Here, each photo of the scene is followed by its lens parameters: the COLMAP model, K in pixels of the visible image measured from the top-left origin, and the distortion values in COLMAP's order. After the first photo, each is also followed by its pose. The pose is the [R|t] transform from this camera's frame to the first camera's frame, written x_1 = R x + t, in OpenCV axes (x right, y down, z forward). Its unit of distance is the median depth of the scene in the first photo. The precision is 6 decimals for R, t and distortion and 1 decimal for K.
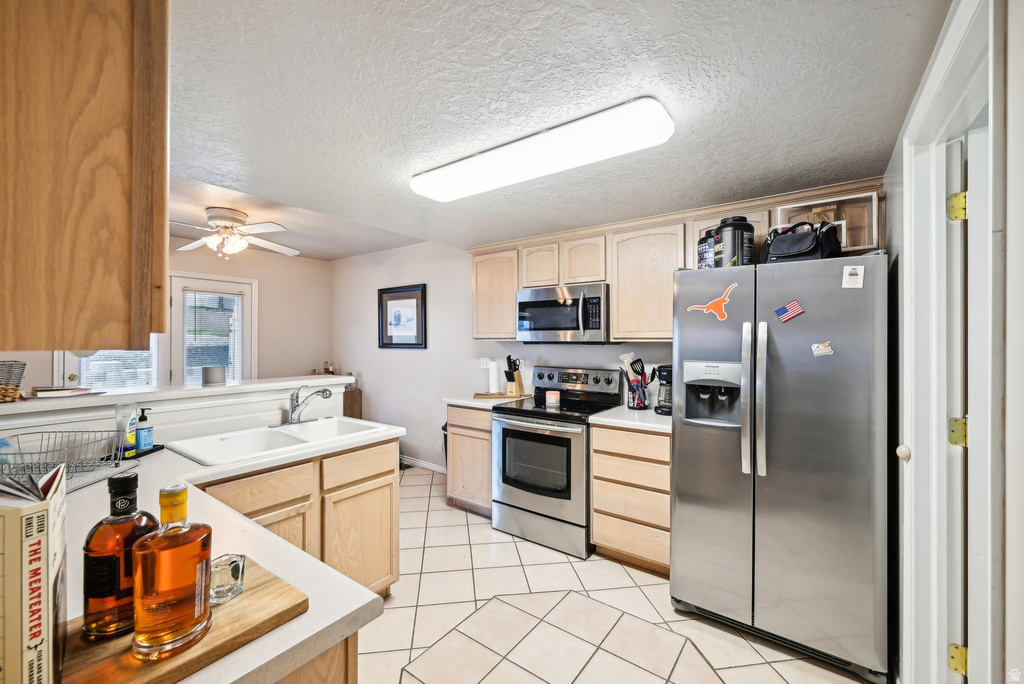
lens RADIAL K [[413.0, 0, 512.9], [0, 413.0, 338.7], [0, 0, 1]] dist [-0.003636, 0.000577]
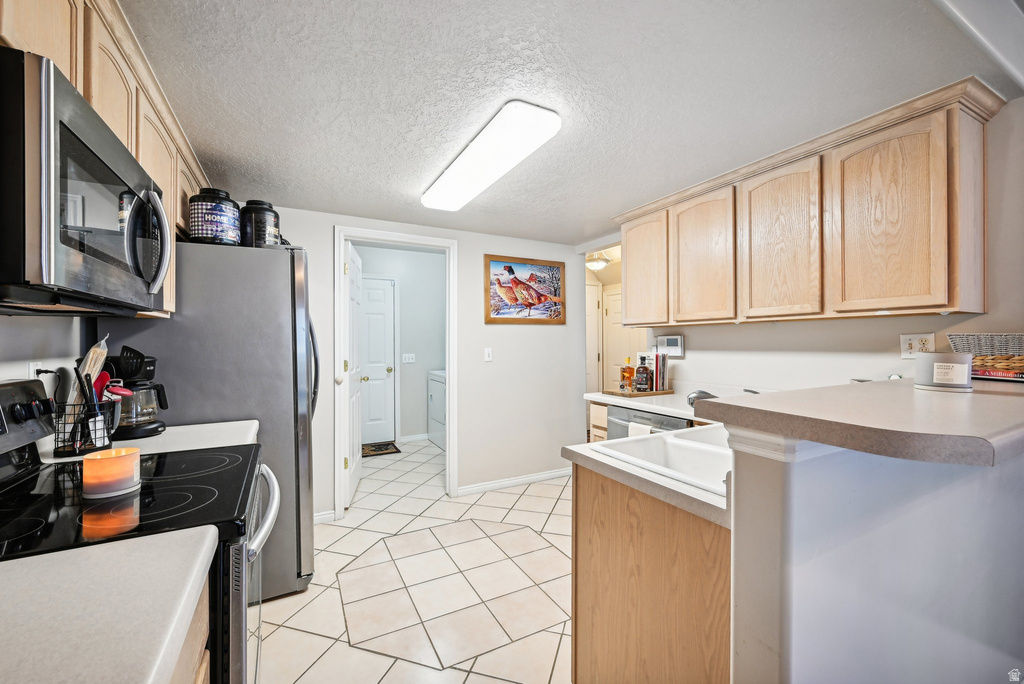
lens RADIAL K [[413.0, 0, 513.3], [0, 413.0, 340.6], [0, 0, 1]] dist [-0.003636, 0.000577]
pose [[-0.905637, -0.000320, 0.424053, -0.293640], [-0.002151, 0.999990, -0.003839, 0.035216], [-0.424048, -0.004389, -0.905629, 1.020198]]
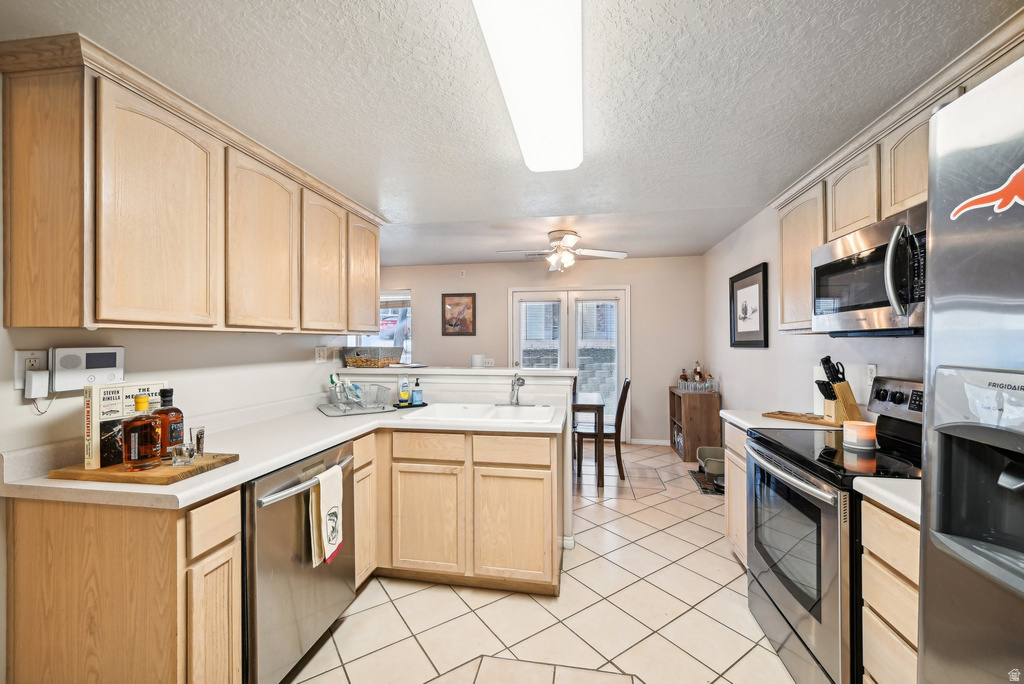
lens RADIAL K [[413.0, 0, 511.1], [0, 413.0, 342.4], [0, 0, 1]] dist [-0.003636, 0.000577]
pose [[0.444217, -0.004467, -0.895908, 0.331990], [0.004268, 0.999987, -0.002870, 0.019269], [0.895909, -0.002549, 0.444230, 0.305574]]
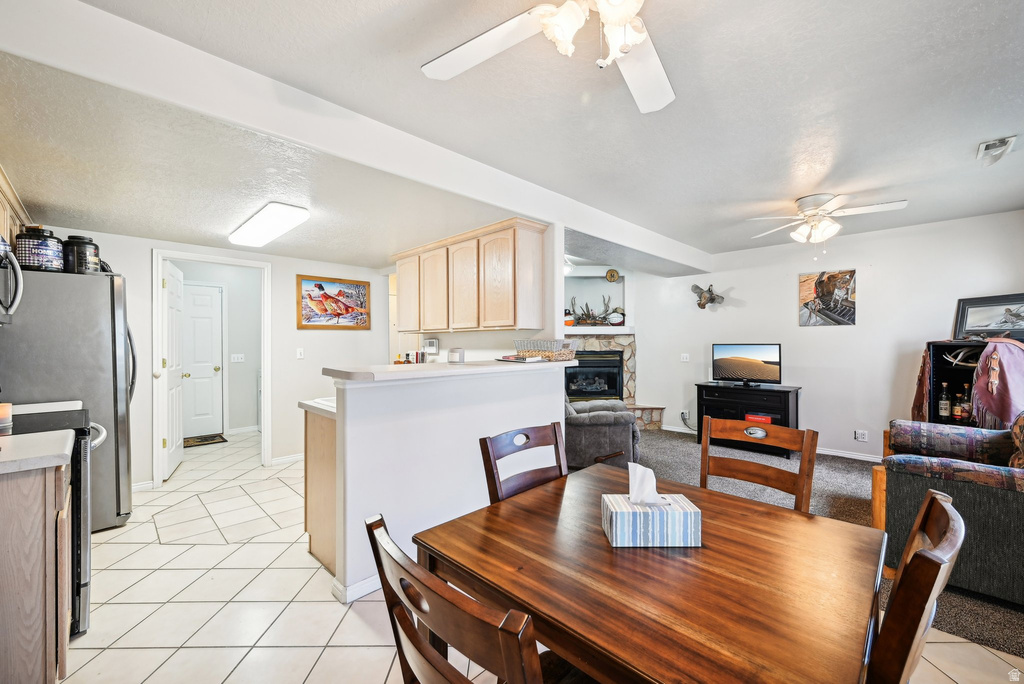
lens RADIAL K [[413.0, 0, 514.8], [0, 413.0, 342.7], [0, 0, 1]] dist [-0.003636, 0.000577]
pose [[-0.989890, -0.001491, 0.141829, -0.654057], [-0.001807, 0.999996, -0.002102, 0.033786], [-0.141825, -0.002337, -0.989889, 1.307503]]
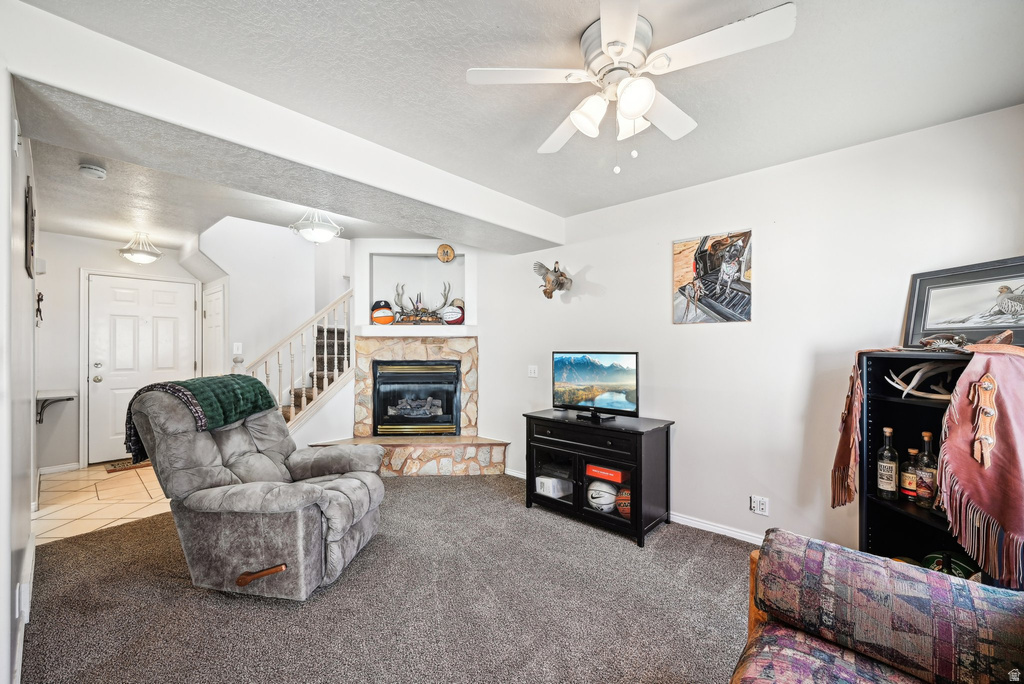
lens RADIAL K [[413.0, 0, 514.0], [0, 413.0, 346.6], [0, 0, 1]] dist [-0.003636, 0.000577]
pose [[-0.996109, -0.005393, 0.087962, -1.144810], [-0.005734, 0.999977, -0.003634, 0.025914], [-0.087940, -0.004124, -0.996117, 0.700594]]
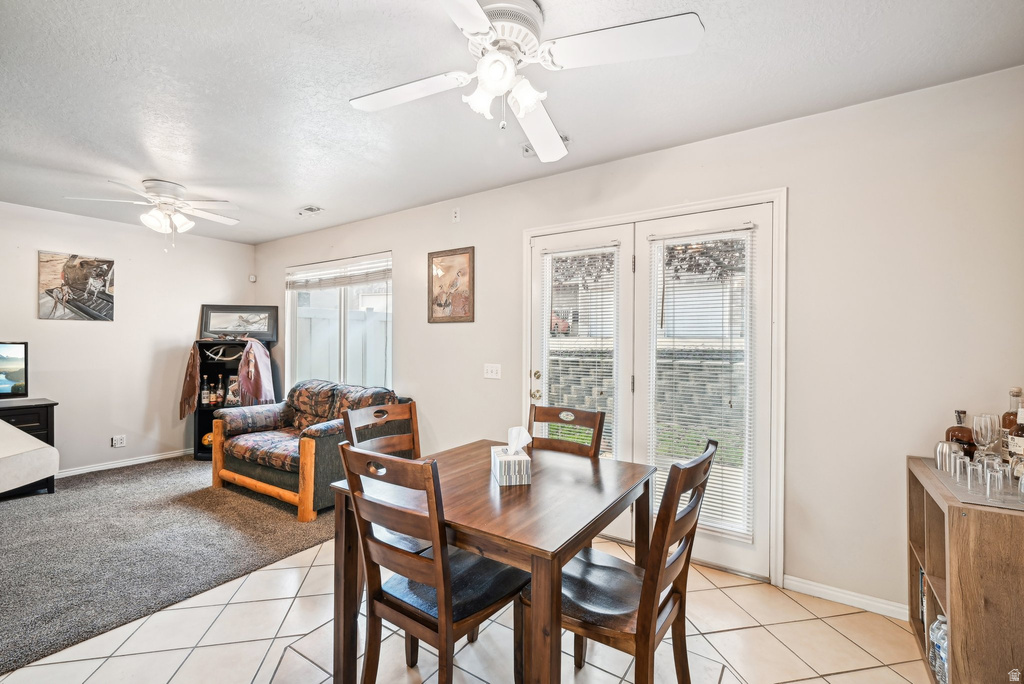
lens RADIAL K [[440.0, 0, 513.7], [0, 440.0, 343.8], [0, 0, 1]] dist [-0.004027, 0.000010]
pose [[0.047575, 0.001903, -0.998866, -0.225779], [-0.001383, 0.999997, 0.001839, 0.033731], [0.998867, 0.001294, 0.047578, 0.962148]]
